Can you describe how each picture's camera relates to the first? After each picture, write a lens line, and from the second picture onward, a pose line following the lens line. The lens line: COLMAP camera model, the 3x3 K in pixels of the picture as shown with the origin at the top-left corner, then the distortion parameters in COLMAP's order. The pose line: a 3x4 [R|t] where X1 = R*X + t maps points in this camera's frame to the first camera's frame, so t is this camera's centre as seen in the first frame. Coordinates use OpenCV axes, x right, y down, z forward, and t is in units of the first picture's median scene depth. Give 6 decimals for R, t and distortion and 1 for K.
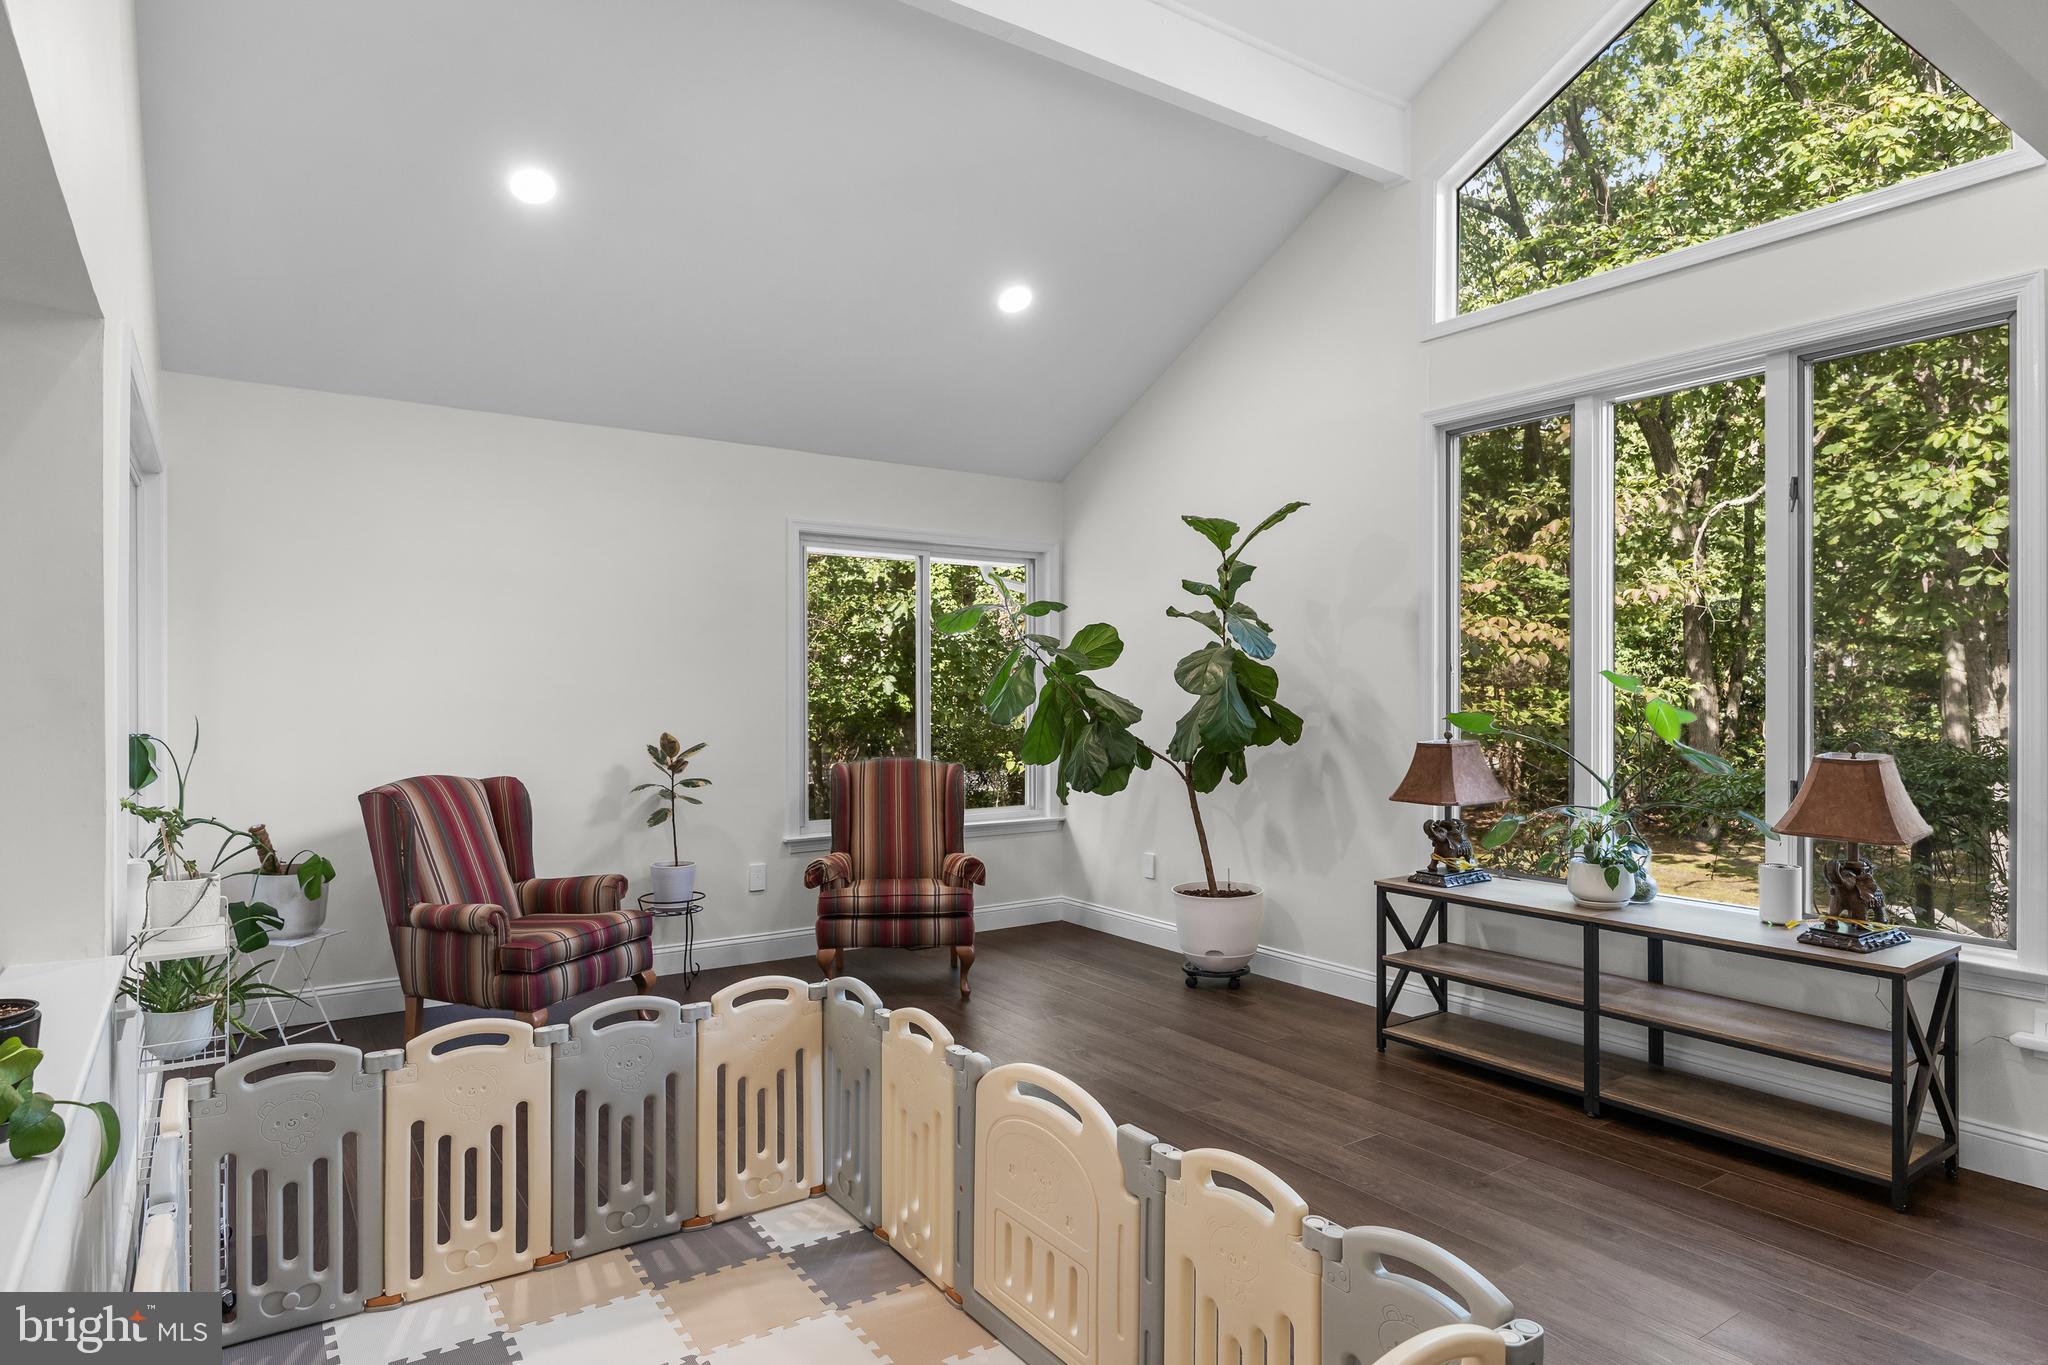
lens RADIAL K [[1163.5, 0, 1024.7], [0, 1163.5, 688.8], [0, 0, 1]] dist [0.001084, -0.000491]
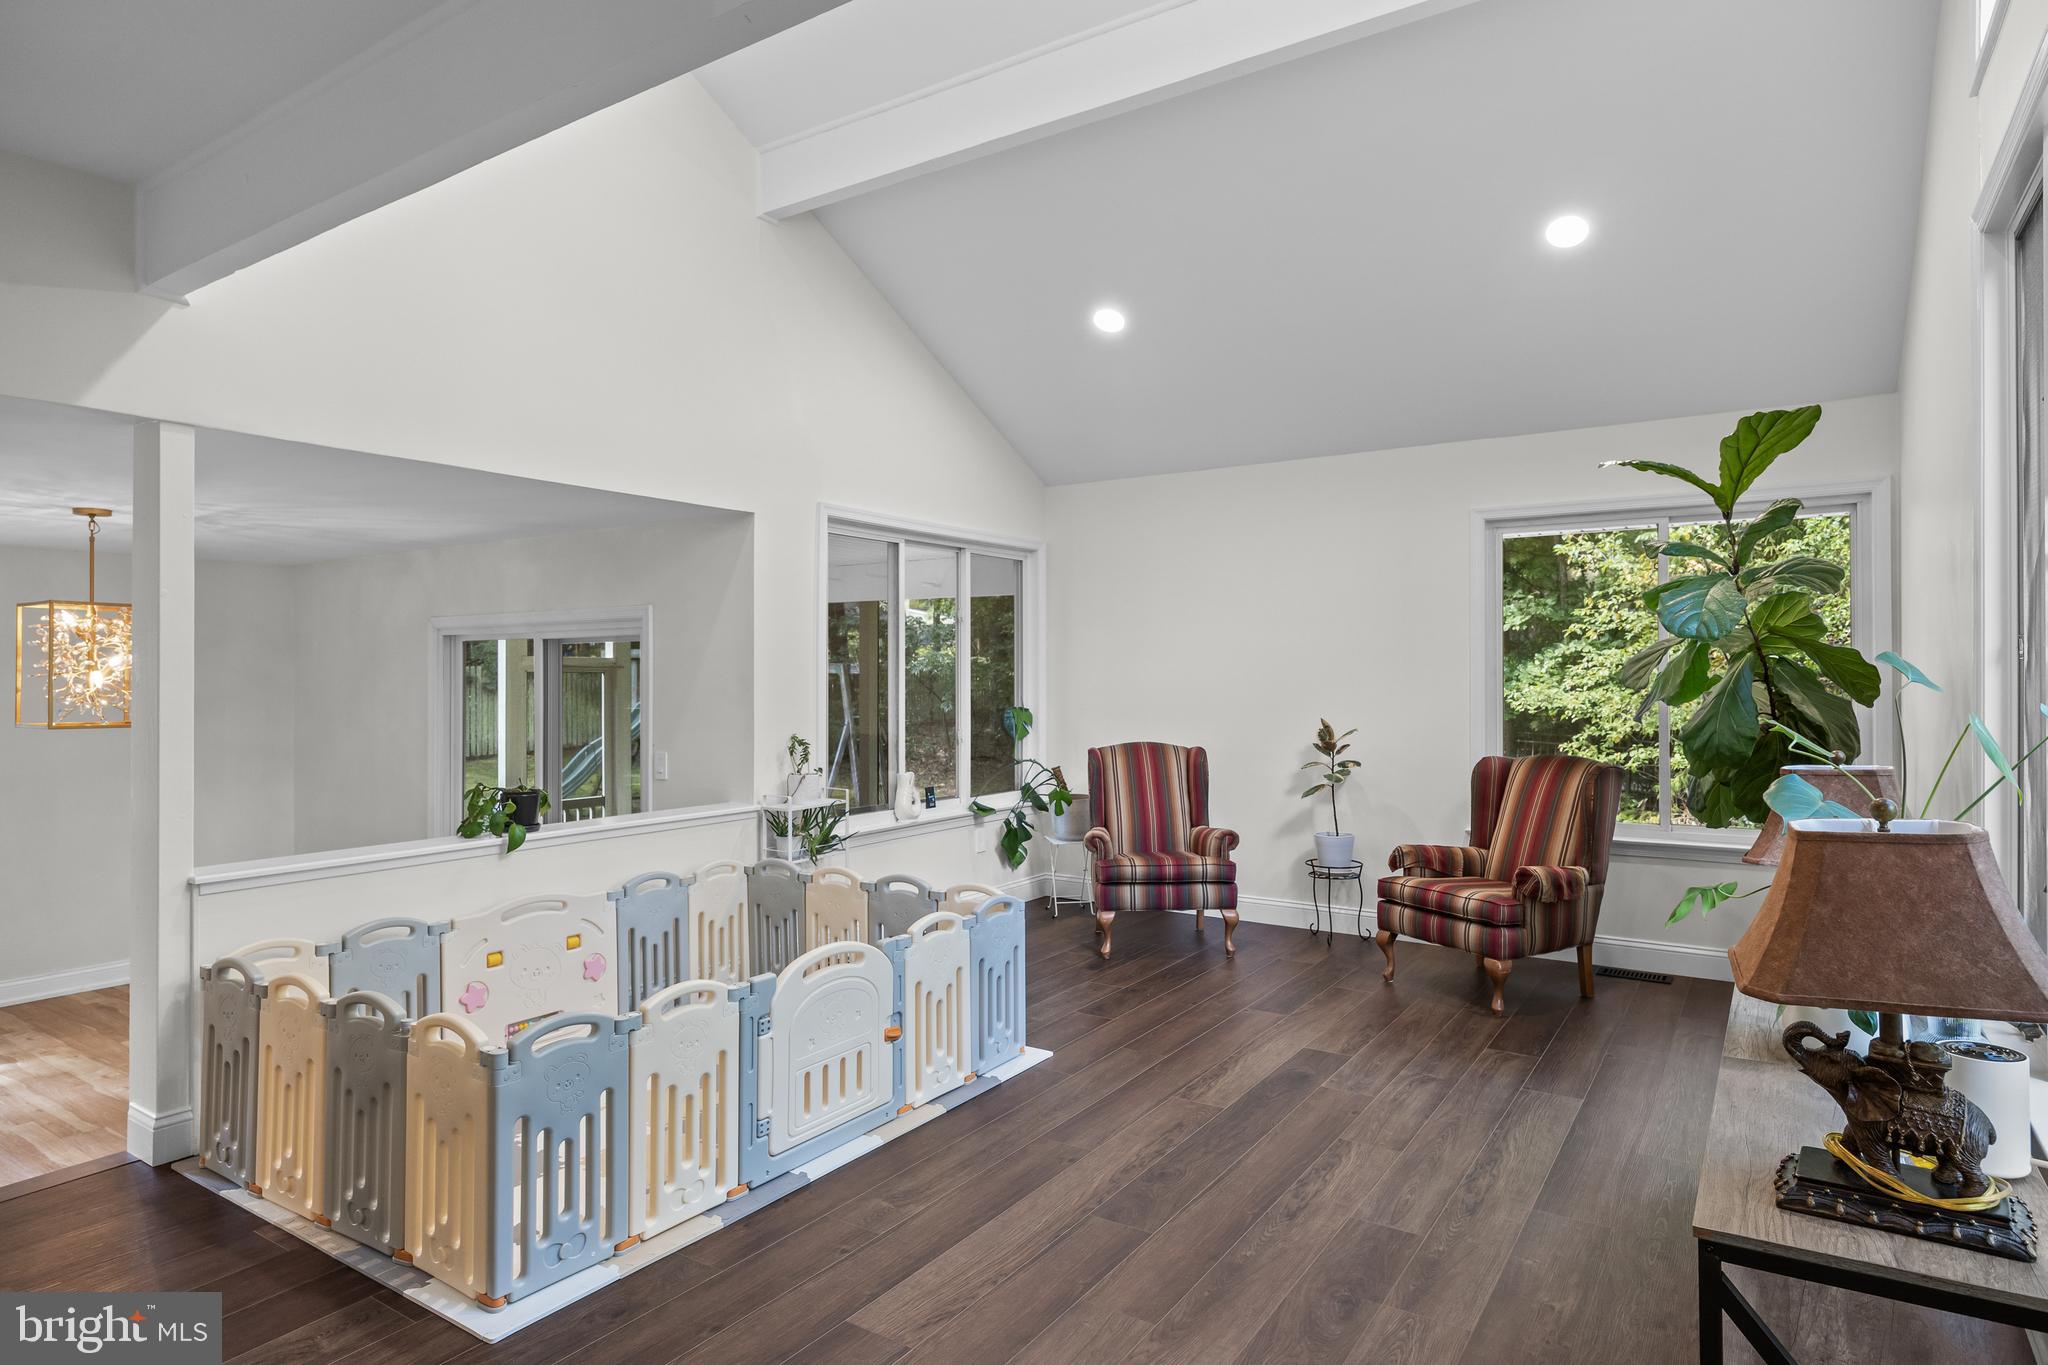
lens RADIAL K [[1163.5, 0, 1023.7], [0, 1163.5, 674.6], [0, 0, 1]] dist [0.001084, -0.000491]
pose [[0.370068, -0.001685, -0.929003, 0.802144], [0.002098, 0.999997, -0.000978, -0.006029], [0.929002, -0.001587, 0.370071, 0.373159]]
